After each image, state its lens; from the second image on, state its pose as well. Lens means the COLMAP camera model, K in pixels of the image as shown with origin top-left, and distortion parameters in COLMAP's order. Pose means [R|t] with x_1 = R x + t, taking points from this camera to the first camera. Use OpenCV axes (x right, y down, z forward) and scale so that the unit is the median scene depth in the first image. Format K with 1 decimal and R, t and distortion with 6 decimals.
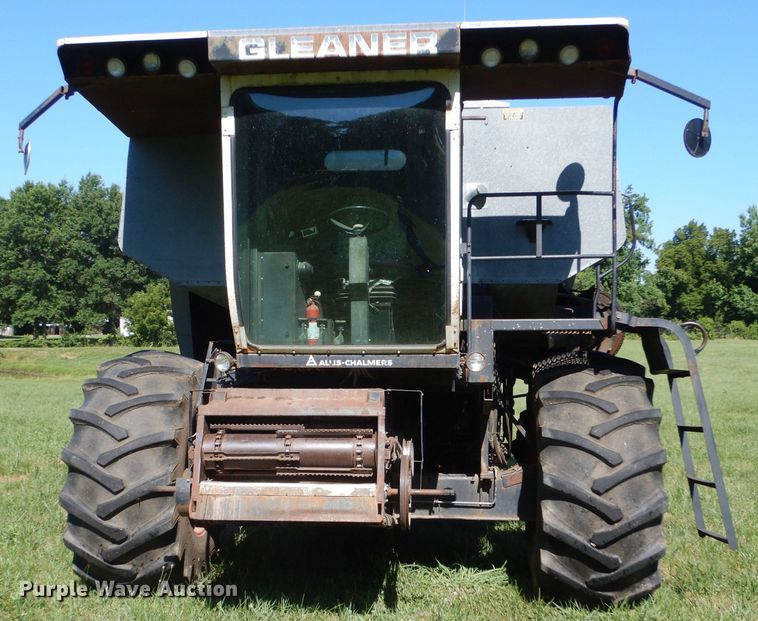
lens RADIAL K [[1065.4, 0, 379.0], [0, 1065.4, 310.5], [0, 0, 1]] dist [-0.015199, -0.020880]
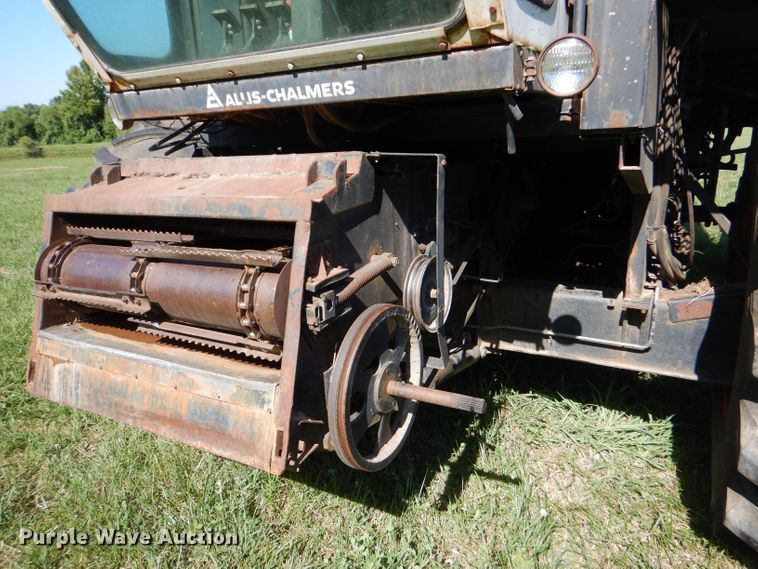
lens RADIAL K [[547.6, 0, 379.0], [0, 547.6, 284.5], [0, 0, 1]] dist [0.006769, 0.004467]
pose [[0.895926, 0.076543, -0.437558, 0.110895], [0.065451, 0.951543, 0.300470, 0.053874], [0.439354, -0.297837, 0.847503, 0.737254]]
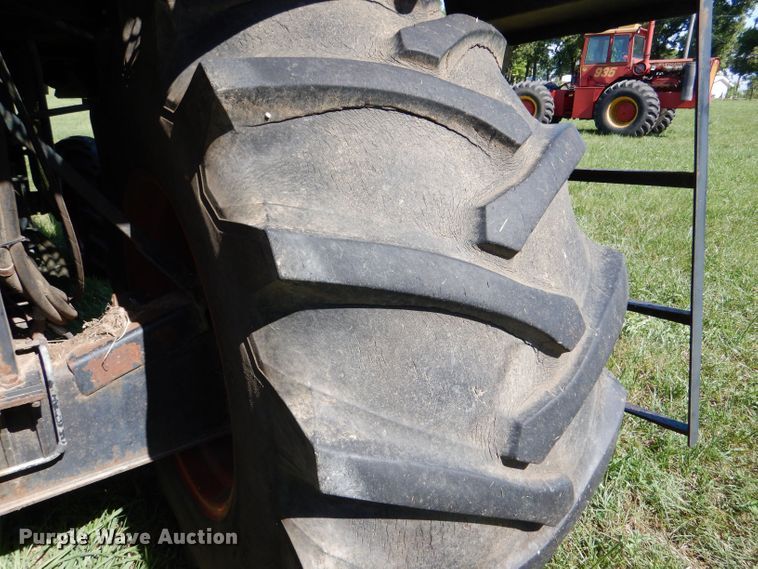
lens RADIAL K [[547.6, 0, 379.0], [0, 547.6, 284.5], [0, 0, 1]] dist [0.006769, 0.004467]
pose [[0.788639, -0.206069, 0.579296, 0.103633], [-0.017001, 0.934496, 0.355567, 0.079227], [-0.614622, -0.290263, 0.733476, 0.891570]]
